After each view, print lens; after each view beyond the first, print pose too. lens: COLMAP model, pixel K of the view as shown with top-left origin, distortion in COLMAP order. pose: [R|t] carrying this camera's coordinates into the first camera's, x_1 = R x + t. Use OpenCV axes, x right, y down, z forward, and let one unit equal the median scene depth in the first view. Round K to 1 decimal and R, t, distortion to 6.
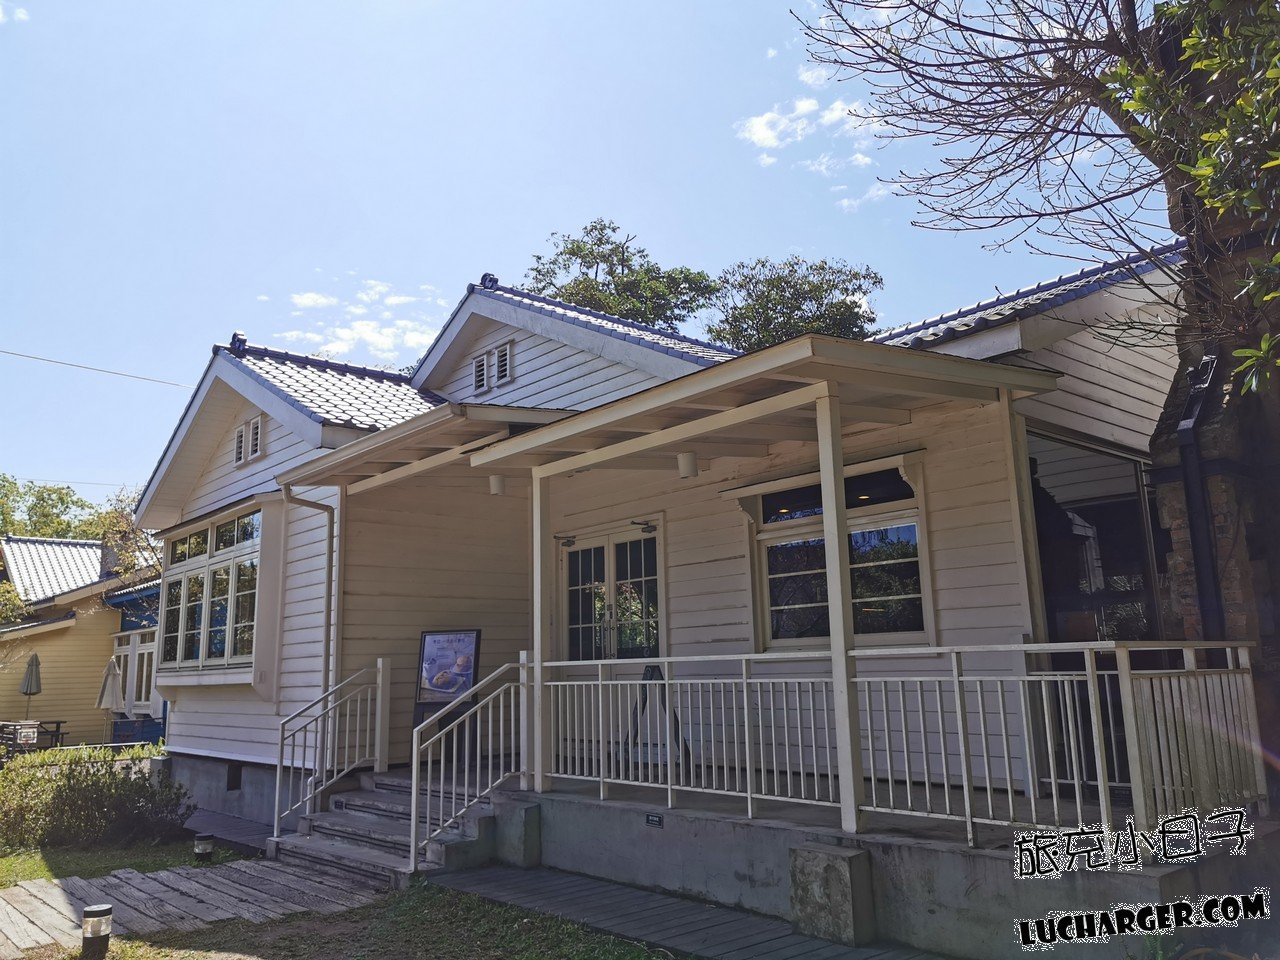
lens RADIAL K [[983.4, 0, 644.6], [0, 983.4, 478.6], [0, 0, 1]] dist [0.087488, -0.125312]
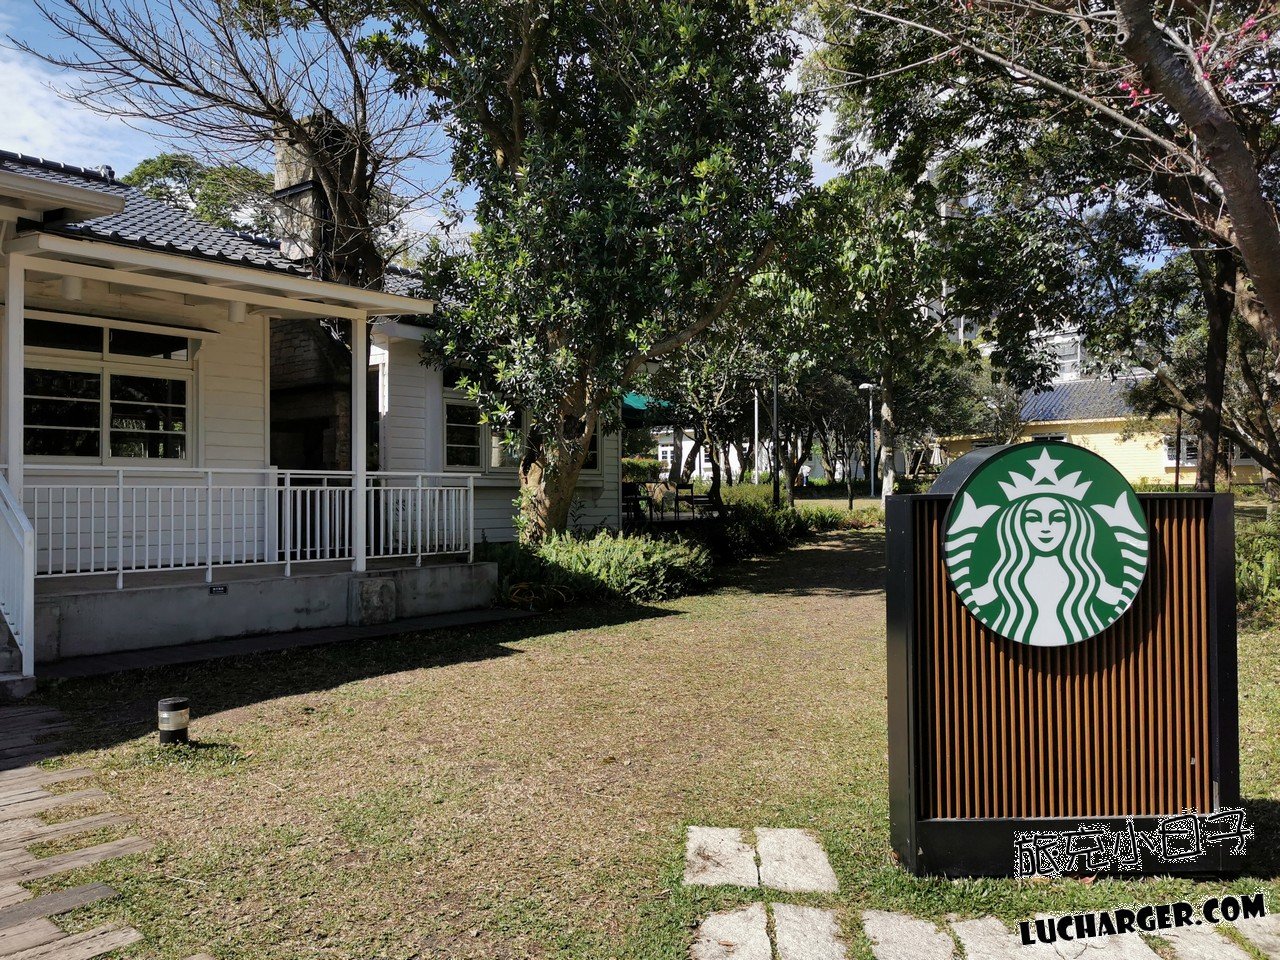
lens RADIAL K [[983.4, 0, 644.6], [0, 983.4, 478.6], [0, 0, 1]] dist [0.087488, -0.125312]
pose [[-0.129100, 0.044703, 0.990623, -0.904729], [-0.181554, 0.981032, -0.067931, 0.123819], [-0.974870, -0.188622, -0.118535, 0.417529]]
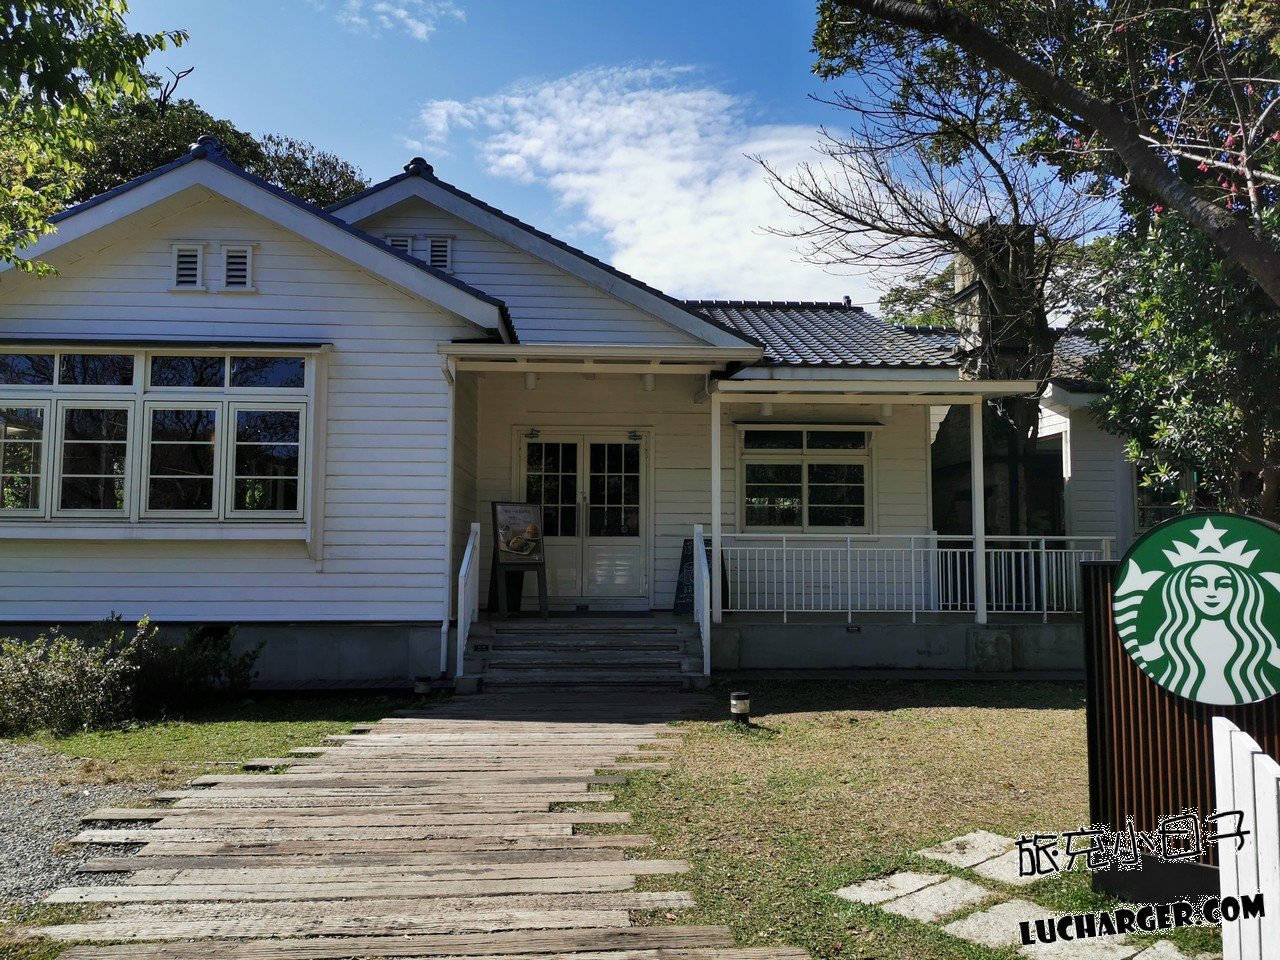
lens RADIAL K [[983.4, 0, 644.6], [0, 983.4, 478.6], [0, 0, 1]] dist [0.087488, -0.125312]
pose [[0.633196, 0.088933, 0.768866, -1.009275], [-0.167594, 0.985563, 0.024023, 0.073647], [-0.755629, -0.144068, 0.638959, 0.151758]]
